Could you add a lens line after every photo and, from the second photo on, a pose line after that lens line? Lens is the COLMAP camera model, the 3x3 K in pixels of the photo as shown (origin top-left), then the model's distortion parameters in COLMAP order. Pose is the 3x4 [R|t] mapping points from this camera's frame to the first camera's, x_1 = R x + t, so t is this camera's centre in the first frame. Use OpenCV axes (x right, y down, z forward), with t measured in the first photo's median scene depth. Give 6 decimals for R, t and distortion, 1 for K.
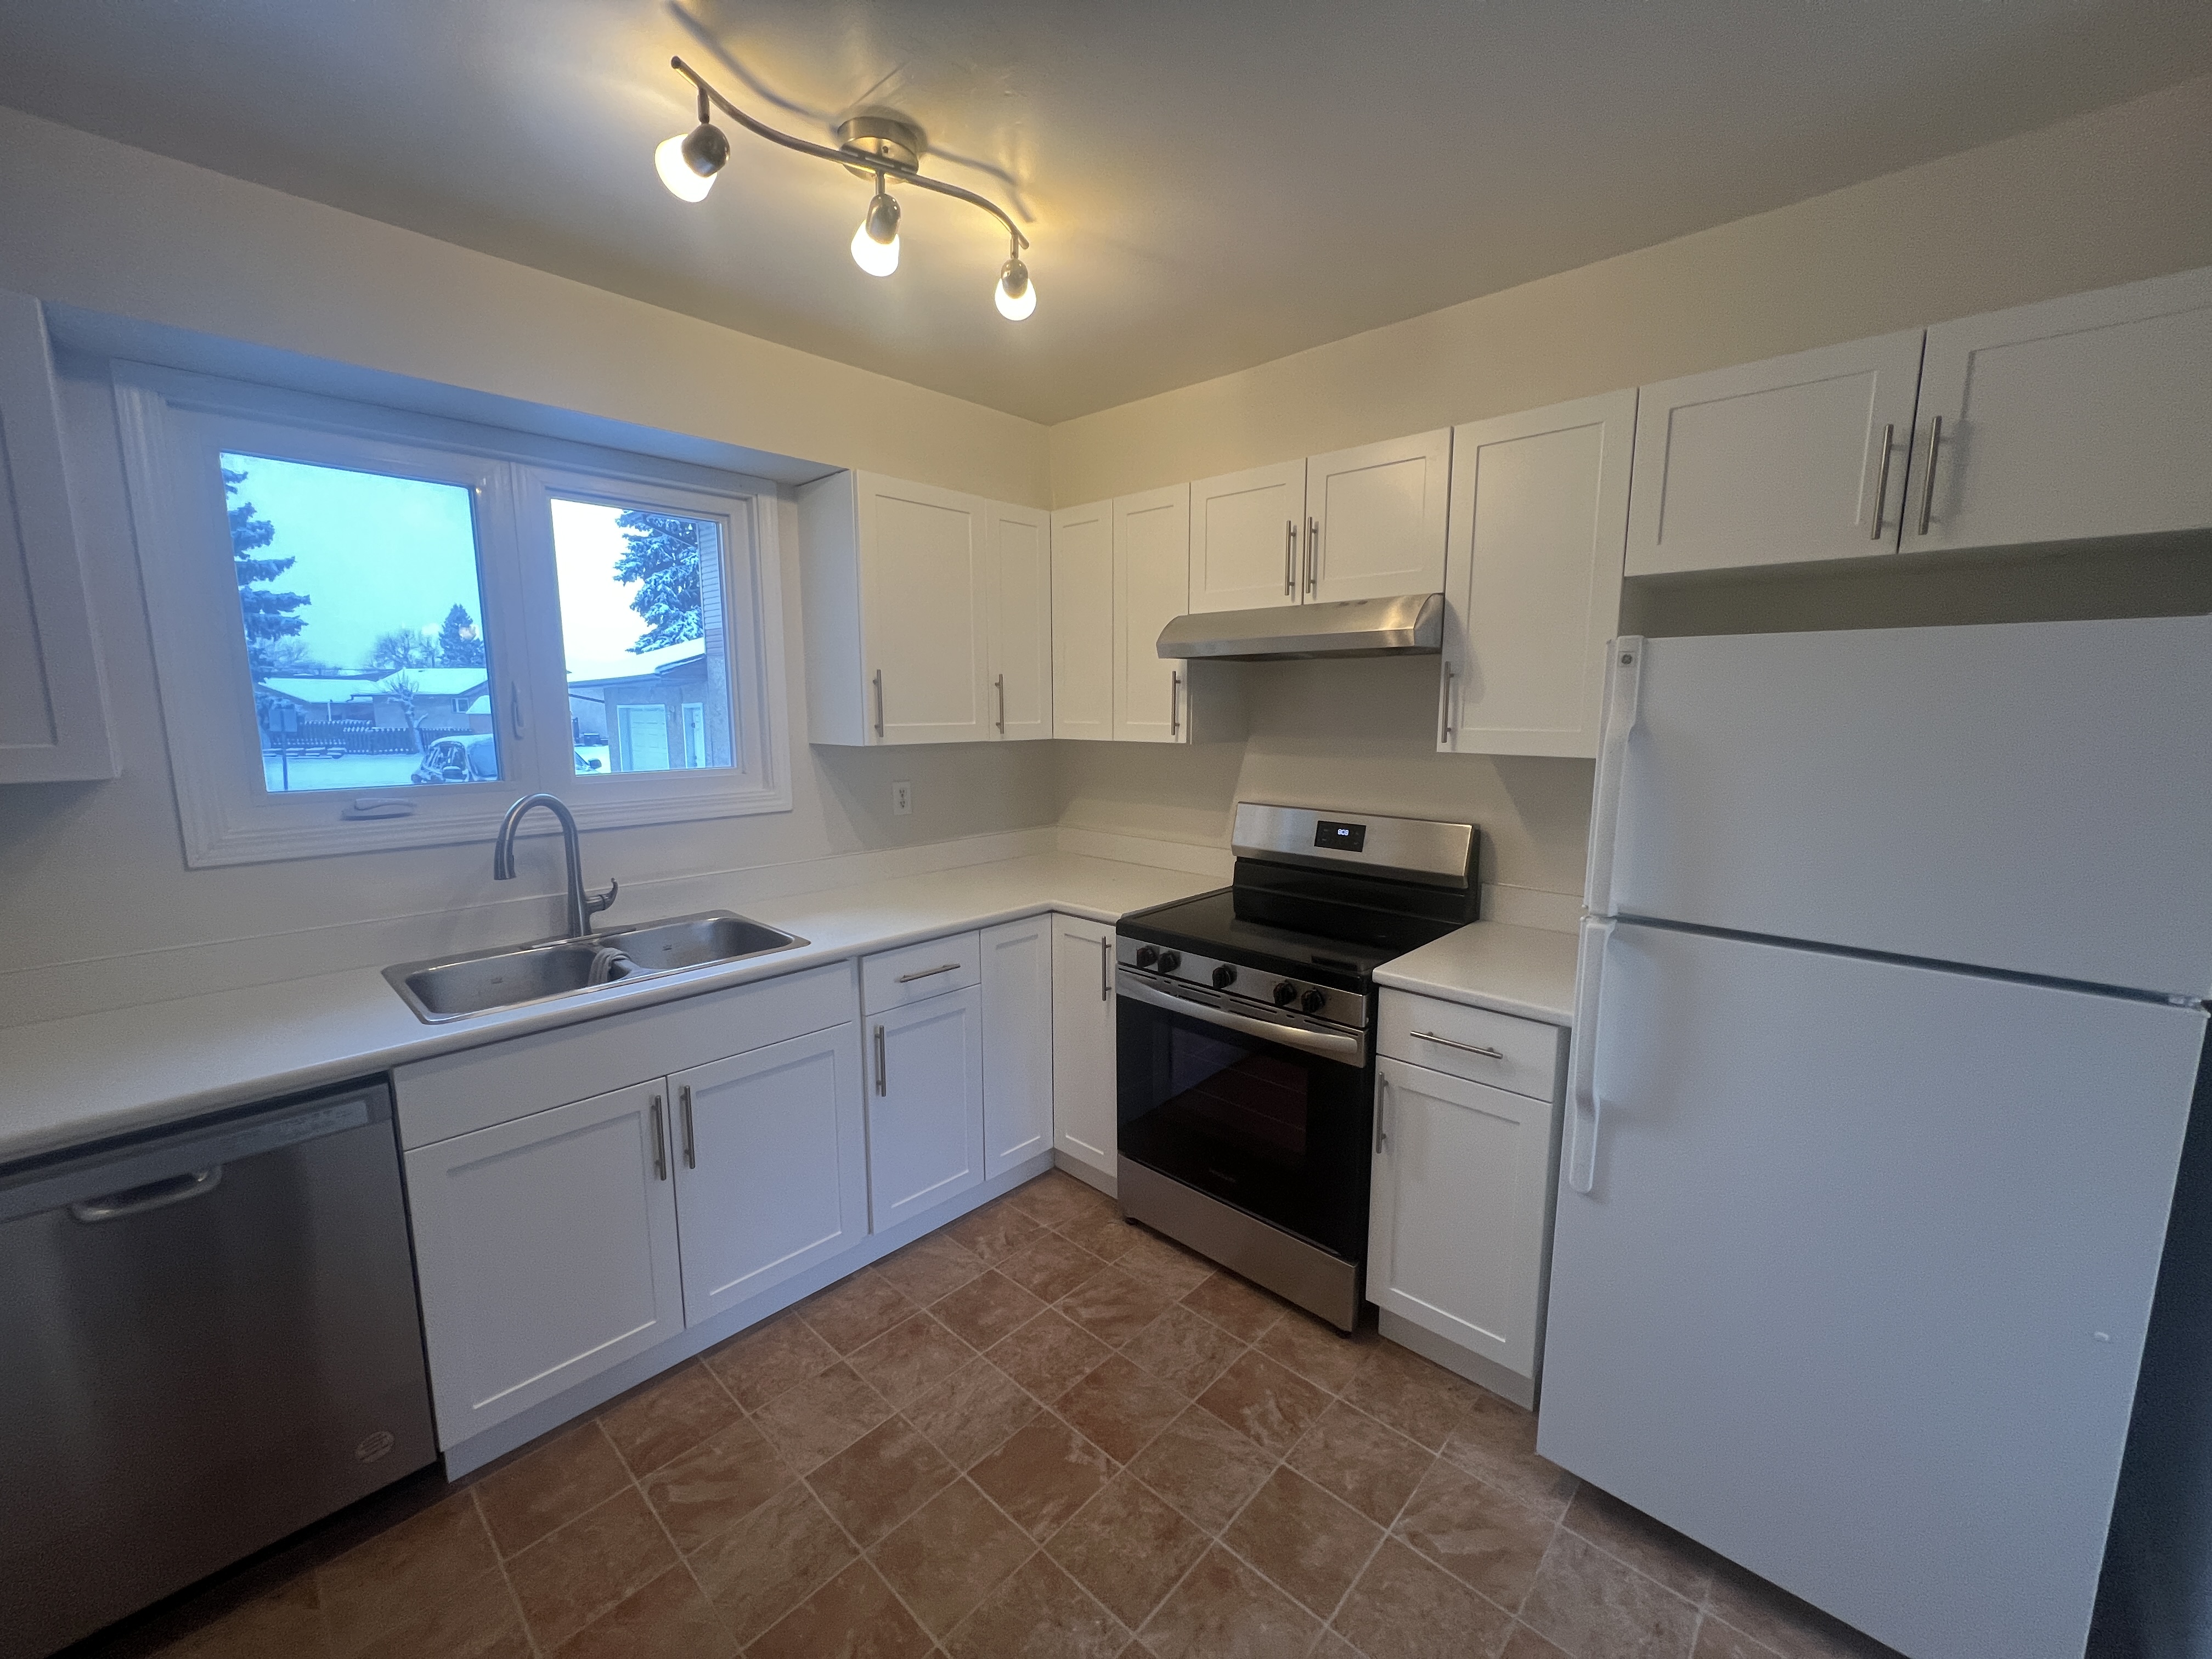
lens RADIAL K [[884.6, 0, 1104.1], [0, 884.6, 831.1], [0, 0, 1]] dist [0.000574, -0.000104]
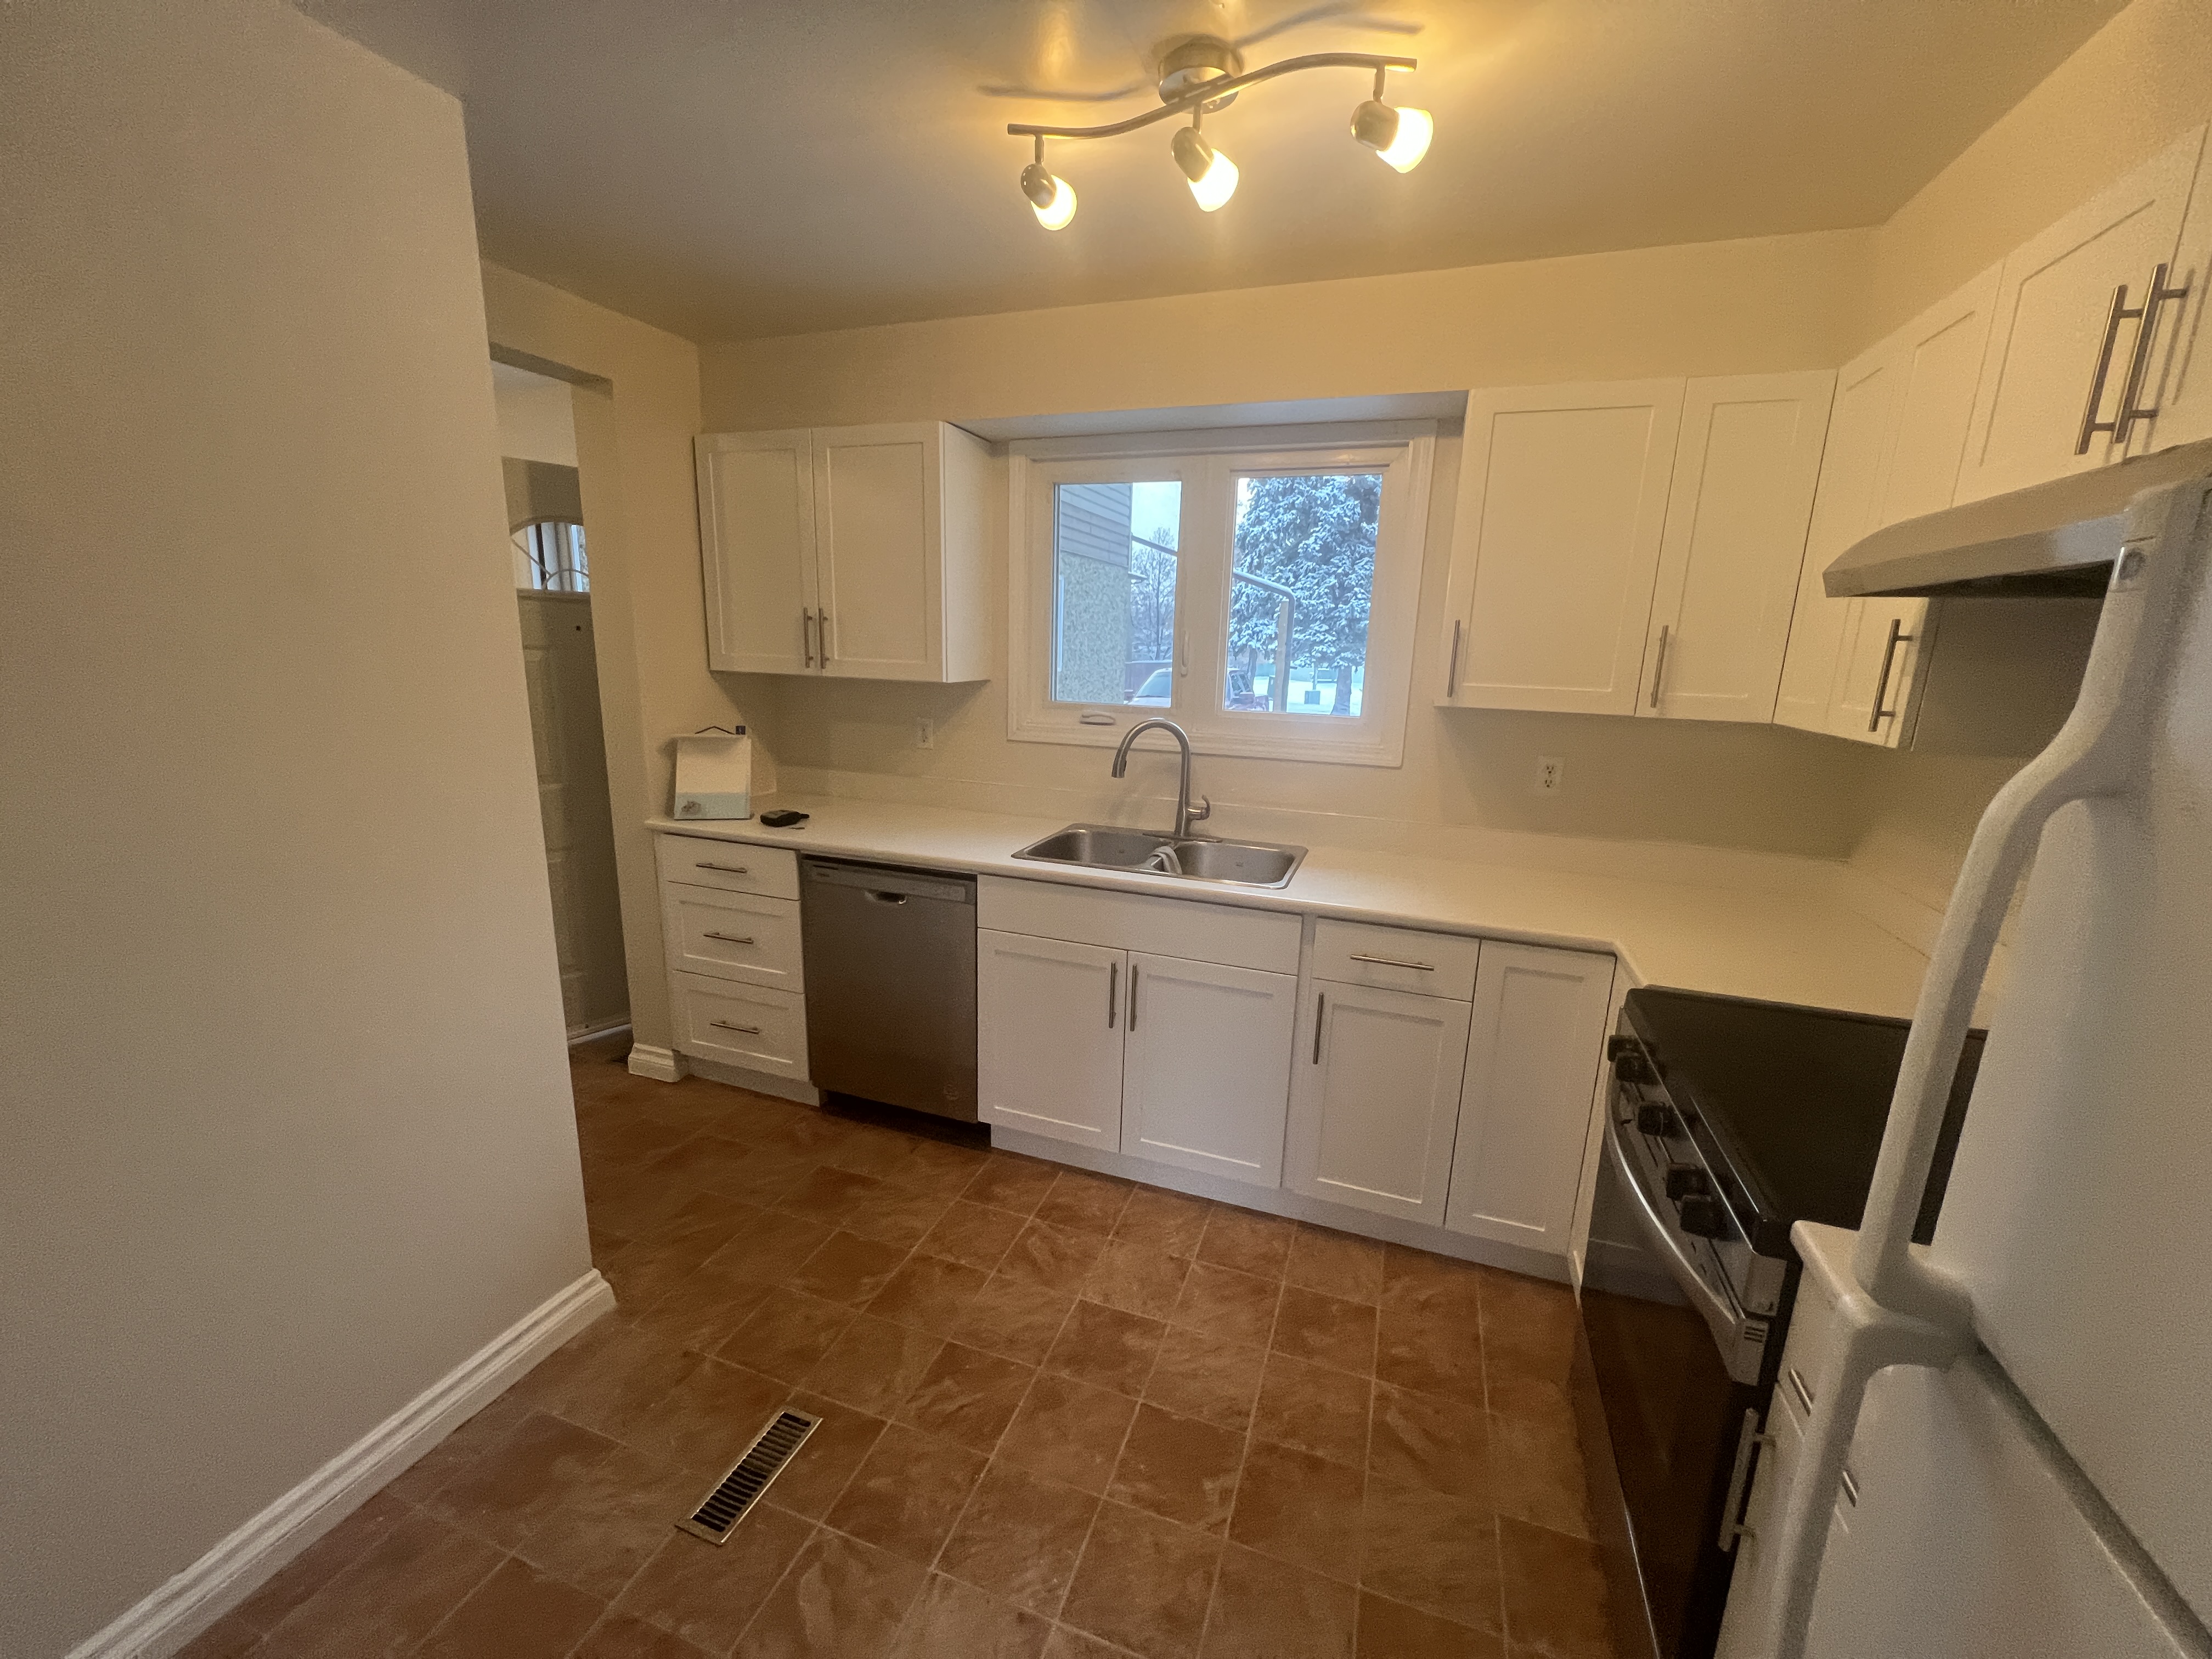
lens RADIAL K [[884.6, 0, 1105.3], [0, 884.6, 832.8], [0, 0, 1]] dist [0.000574, -0.000104]
pose [[0.398068, 0.206583, -0.893793, 0.563884], [-0.161800, 0.974850, 0.153257, -0.070443], [0.902974, 0.083609, 0.421482, 0.428767]]
